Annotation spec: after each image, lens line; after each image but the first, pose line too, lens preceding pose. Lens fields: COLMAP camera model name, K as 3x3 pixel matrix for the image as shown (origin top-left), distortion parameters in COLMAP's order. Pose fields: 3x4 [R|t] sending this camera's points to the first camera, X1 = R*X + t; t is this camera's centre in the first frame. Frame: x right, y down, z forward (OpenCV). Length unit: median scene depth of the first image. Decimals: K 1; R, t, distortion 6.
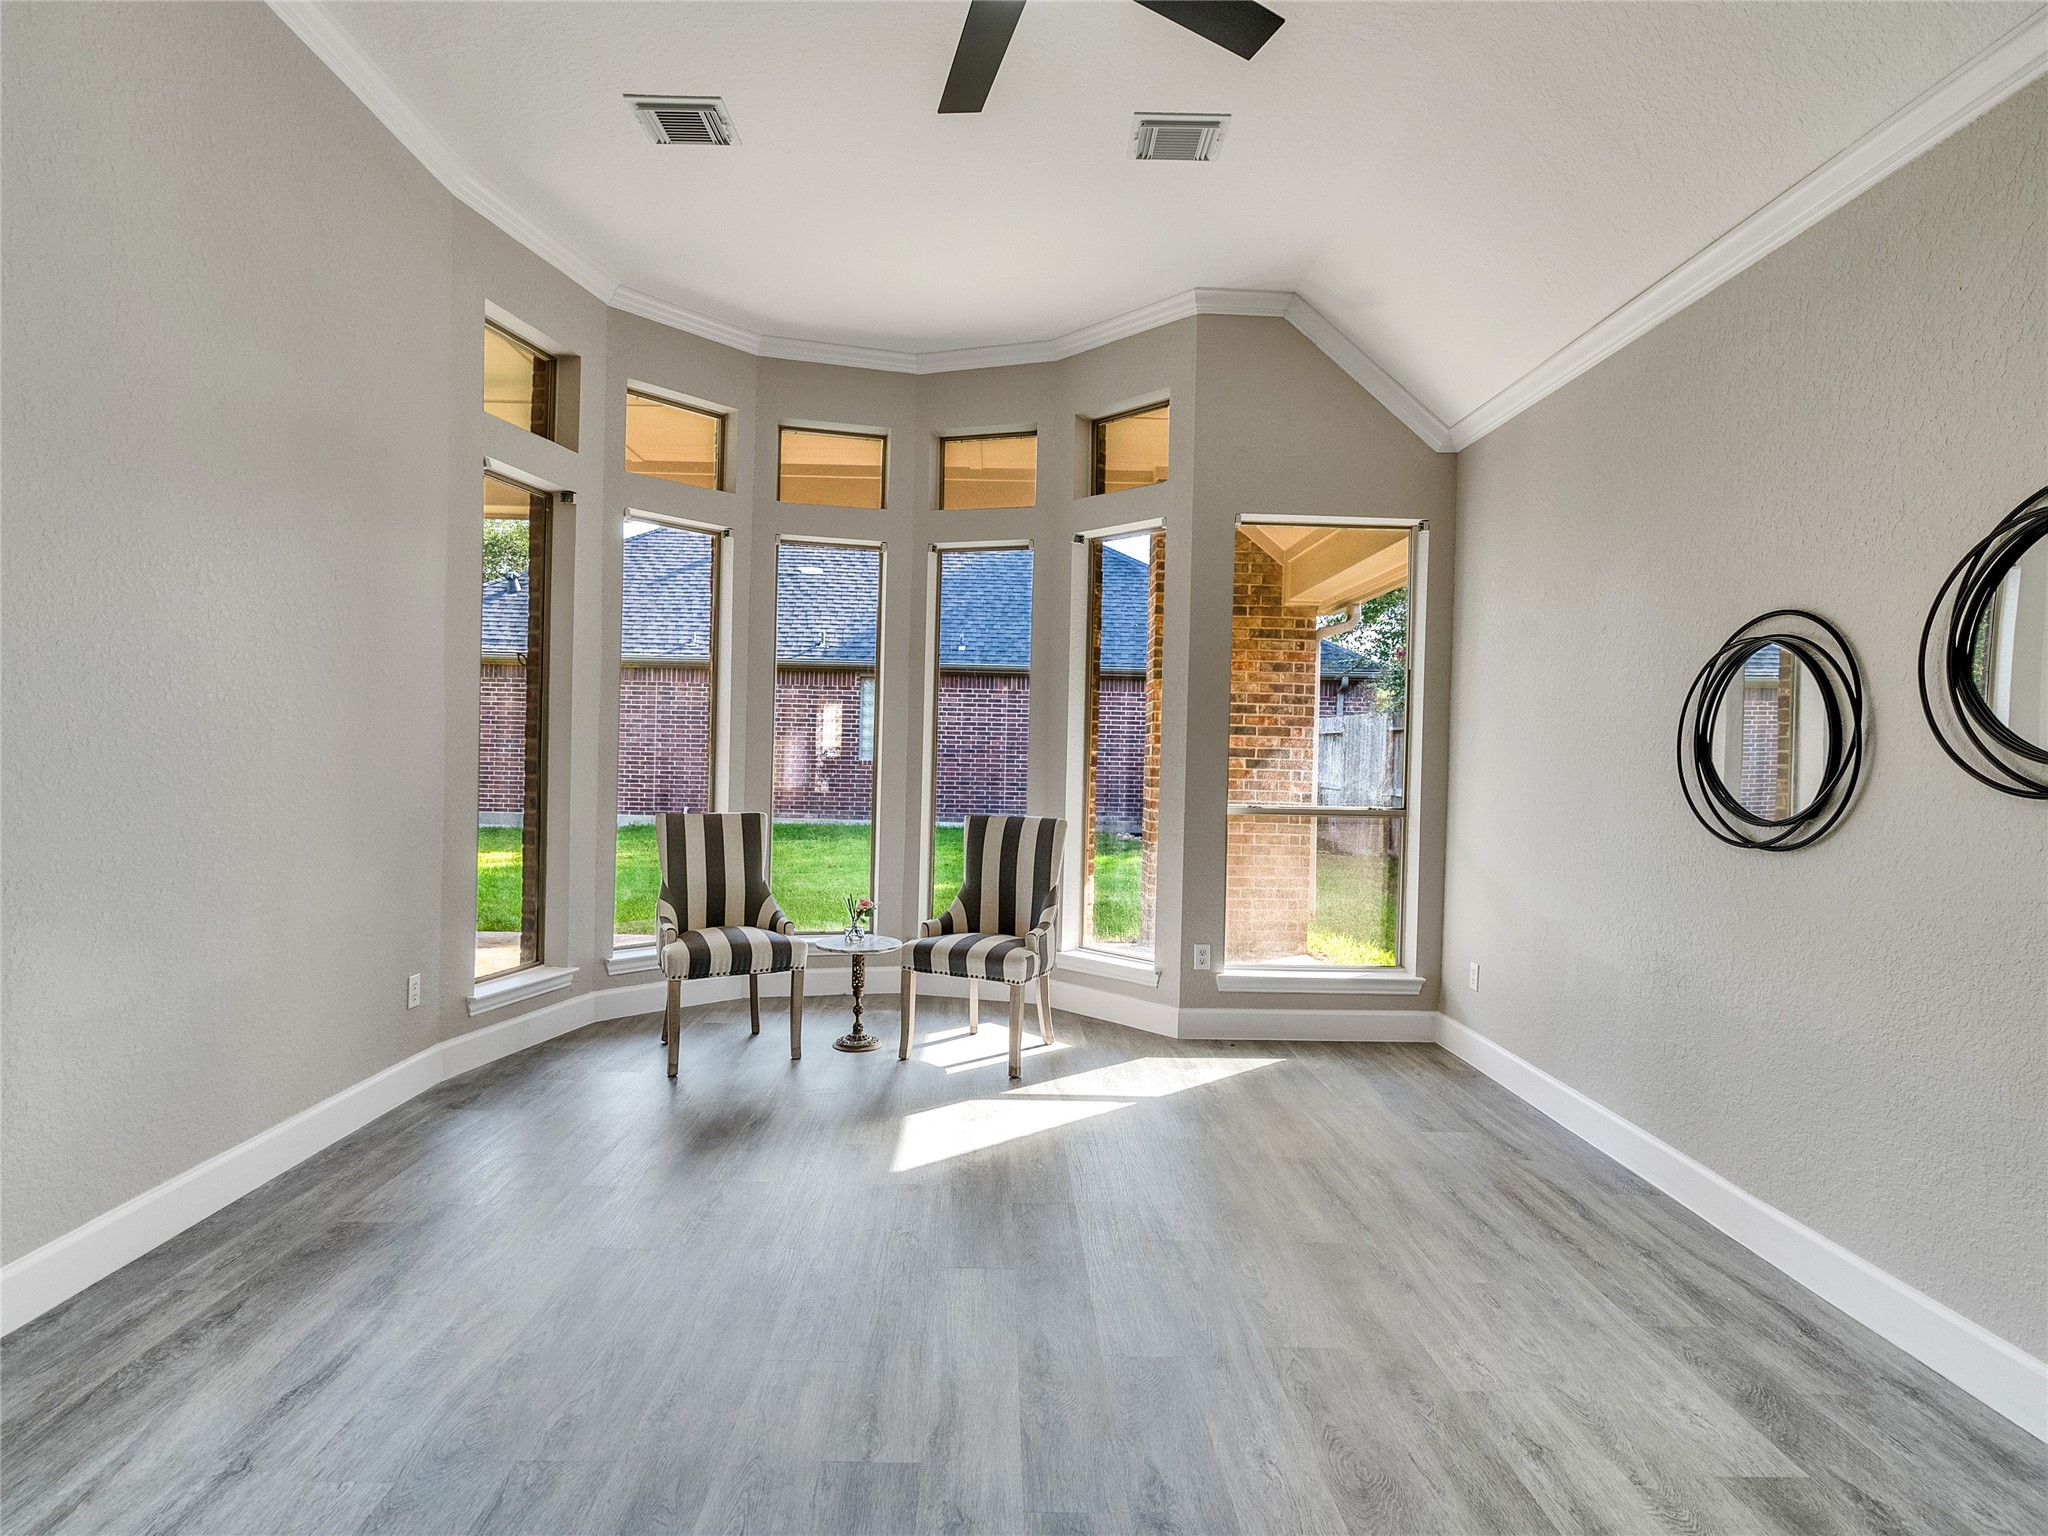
lens RADIAL K [[1041.7, 0, 1021.8], [0, 1041.7, 772.8], [0, 0, 1]] dist [-0.000347, -0.000003]
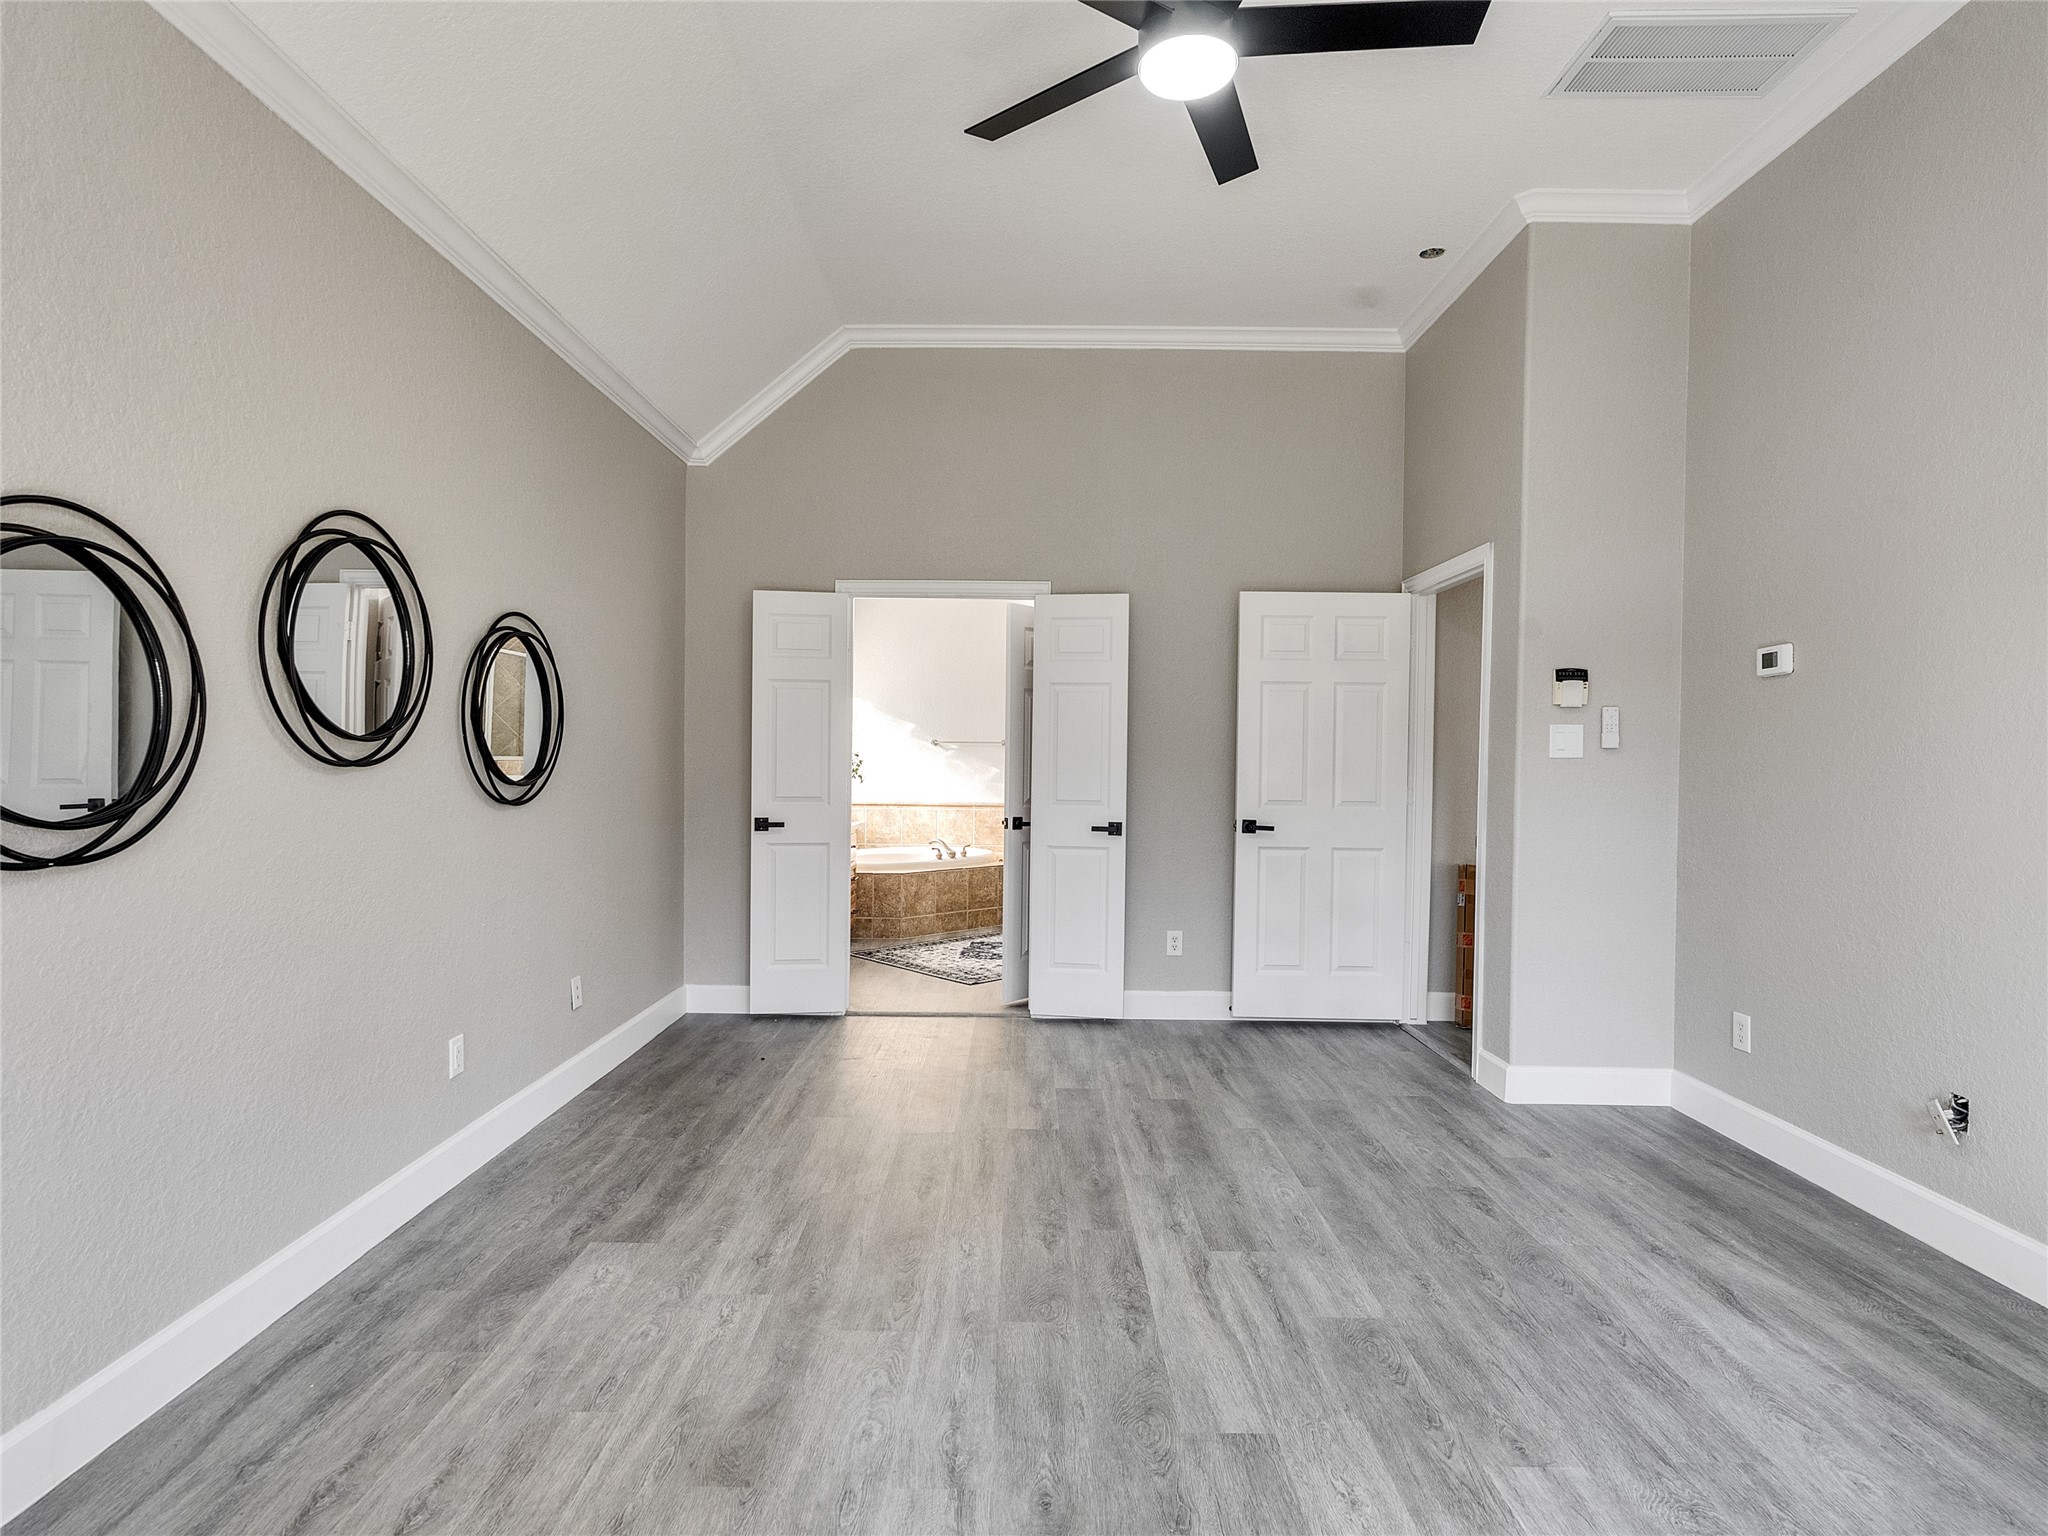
lens RADIAL K [[1041.7, 0, 1018.9], [0, 1041.7, 765.8], [0, 0, 1]] dist [-0.000347, -0.000003]
pose [[-0.998743, -0.036877, 0.033941, 0.123561], [-0.036040, 0.999039, 0.024956, -0.034878], [-0.034829, 0.023701, -0.999112, 2.102402]]
